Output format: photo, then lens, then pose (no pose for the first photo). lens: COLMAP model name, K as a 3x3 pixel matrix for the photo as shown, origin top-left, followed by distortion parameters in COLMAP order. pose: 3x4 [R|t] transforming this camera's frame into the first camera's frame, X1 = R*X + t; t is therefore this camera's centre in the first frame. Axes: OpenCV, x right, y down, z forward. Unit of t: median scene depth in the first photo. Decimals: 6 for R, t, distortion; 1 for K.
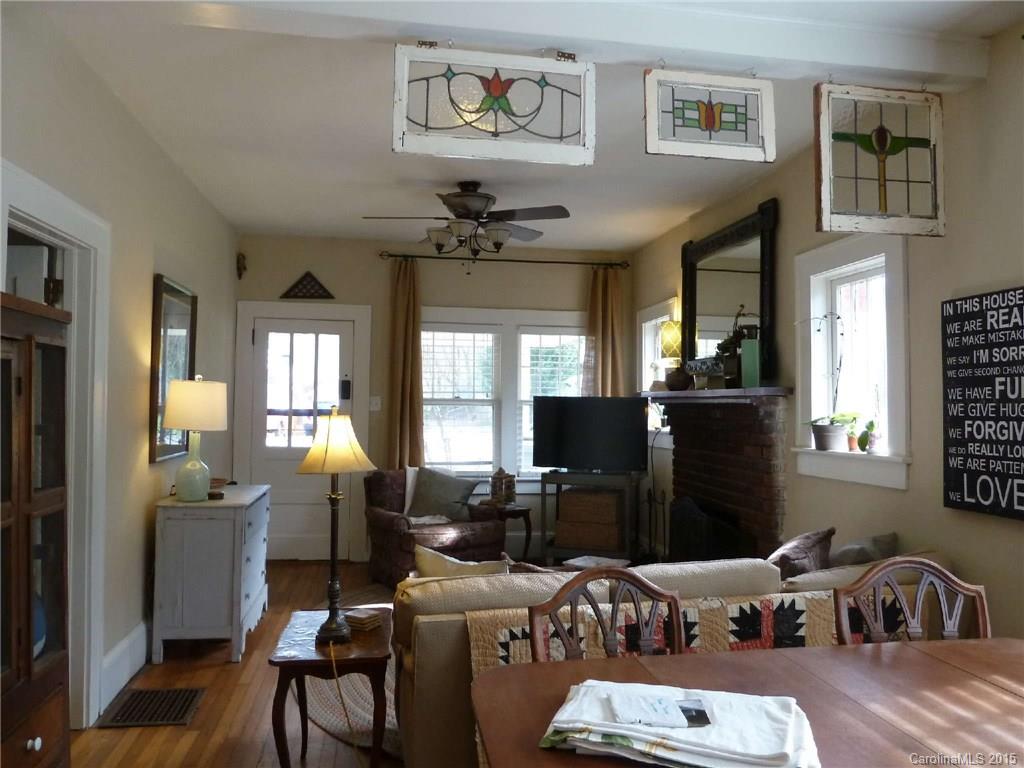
lens RADIAL K [[756.8, 0, 512.0], [0, 756.8, 384.0], [0, 0, 1]] dist [-0.002181, -0.001107]
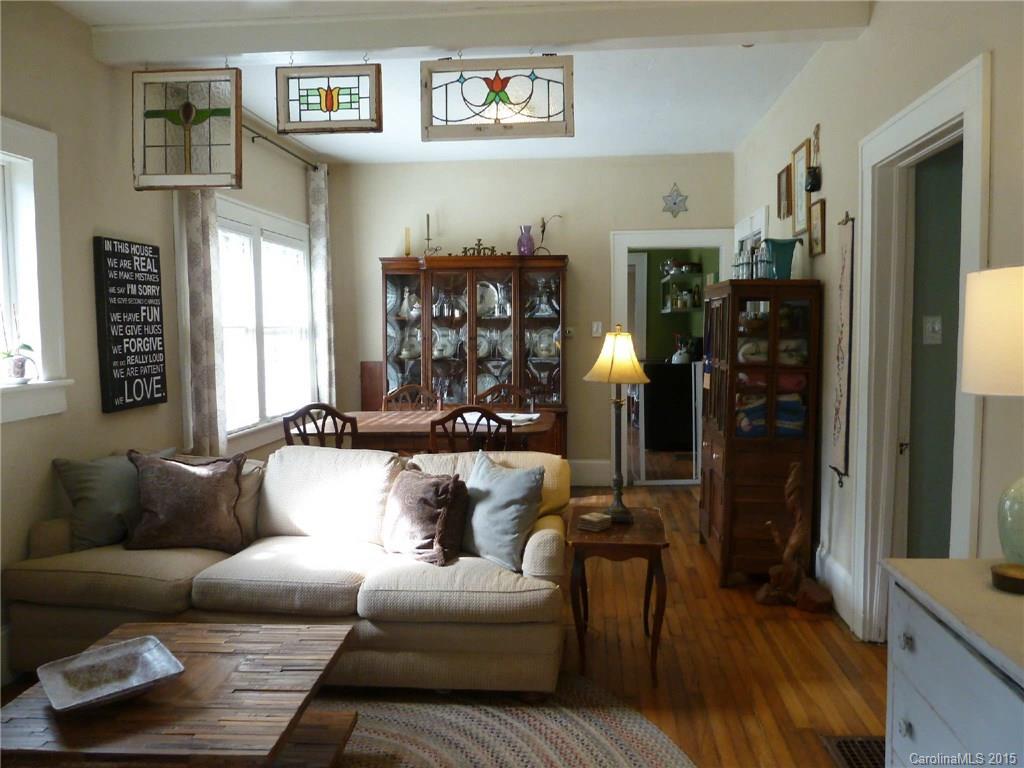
lens RADIAL K [[756.8, 0, 512.0], [0, 756.8, 384.0], [0, 0, 1]] dist [-0.002181, -0.001107]
pose [[-0.961275, -0.018650, 0.274959, -0.385343], [-0.003580, 0.998468, 0.055208, 0.053621], [-0.275568, 0.052085, -0.959870, 2.115250]]
